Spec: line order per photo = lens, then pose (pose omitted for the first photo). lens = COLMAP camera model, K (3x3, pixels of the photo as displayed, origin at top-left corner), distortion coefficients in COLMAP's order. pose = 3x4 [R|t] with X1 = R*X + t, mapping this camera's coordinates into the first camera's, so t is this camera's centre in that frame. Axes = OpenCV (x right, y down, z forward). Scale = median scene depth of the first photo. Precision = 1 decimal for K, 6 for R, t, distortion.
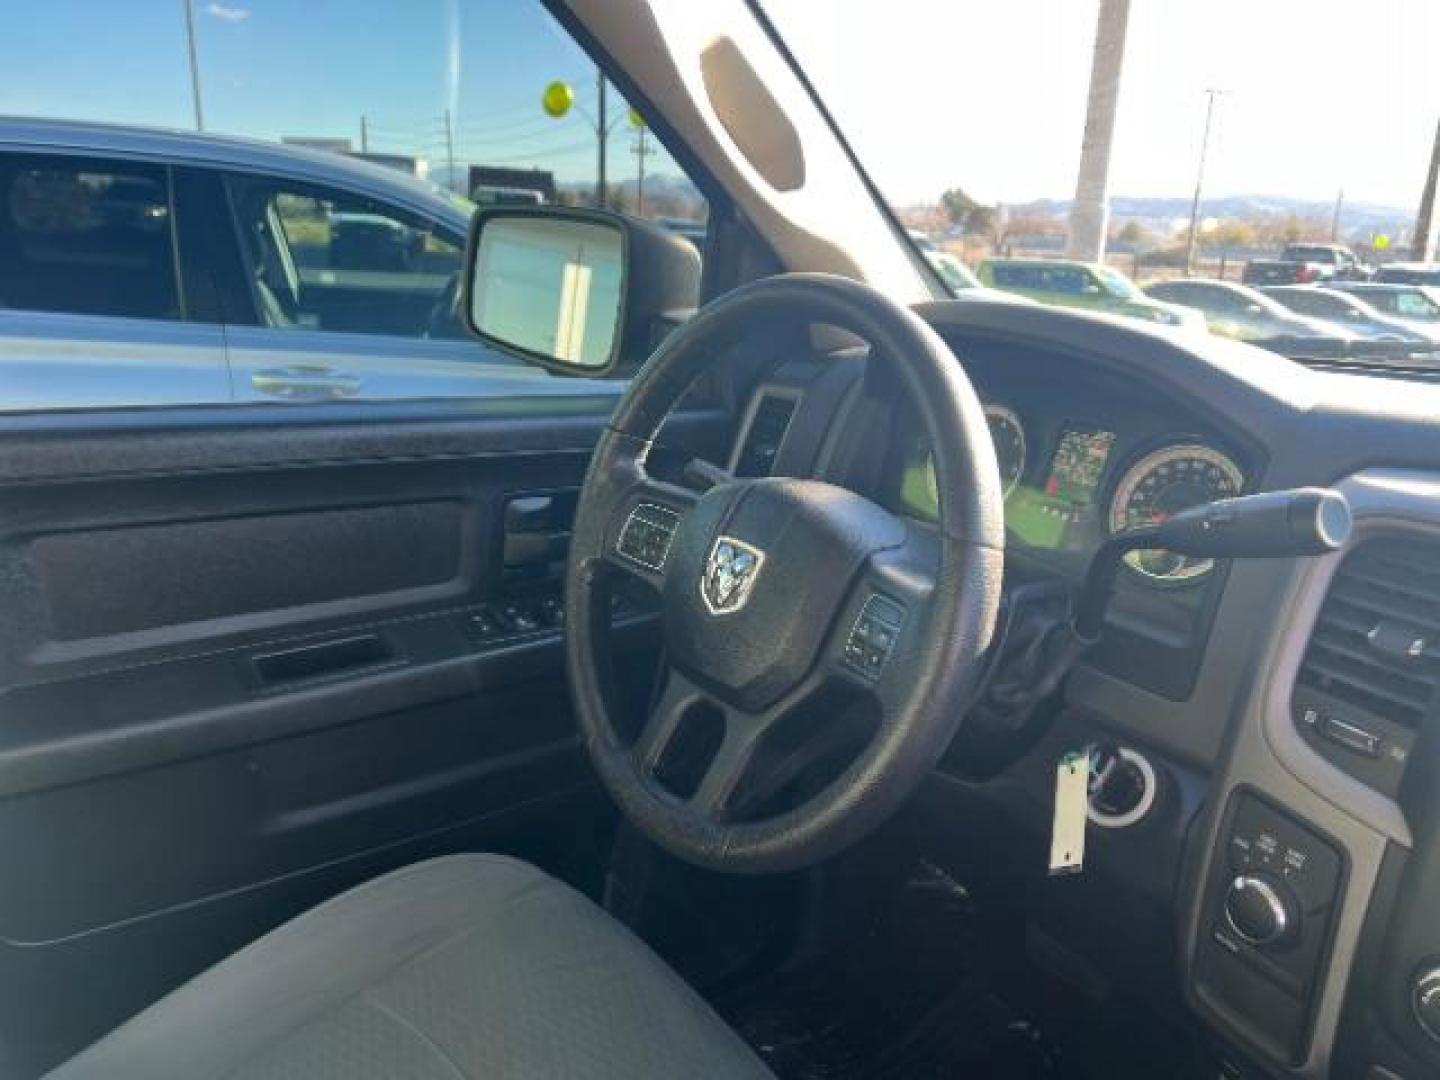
lens RADIAL K [[1073.4, 0, 720.0], [0, 1073.4, 540.0], [0, 0, 1]] dist [0.036508, -0.053475]
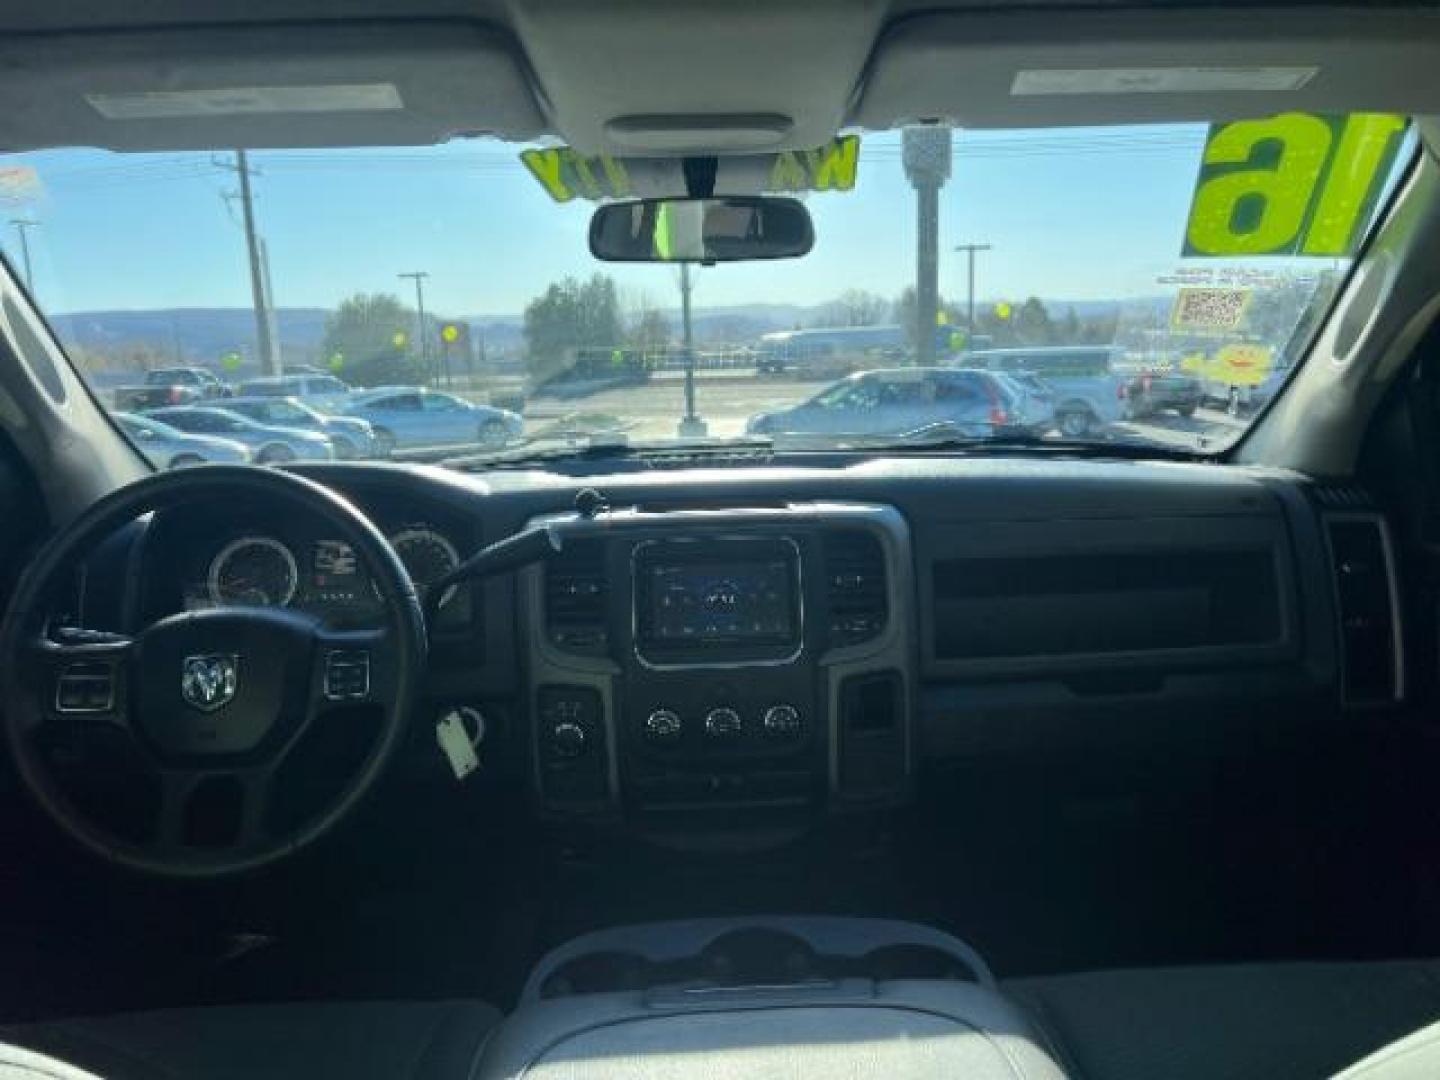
lens RADIAL K [[1073.4, 0, 720.0], [0, 1073.4, 540.0], [0, 0, 1]] dist [0.036508, -0.053475]
pose [[0.558274, -0.207184, 0.803371, -0.708223], [0.290799, 0.955753, 0.044401, -0.009462], [-0.777024, 0.208832, 0.593821, -0.378910]]
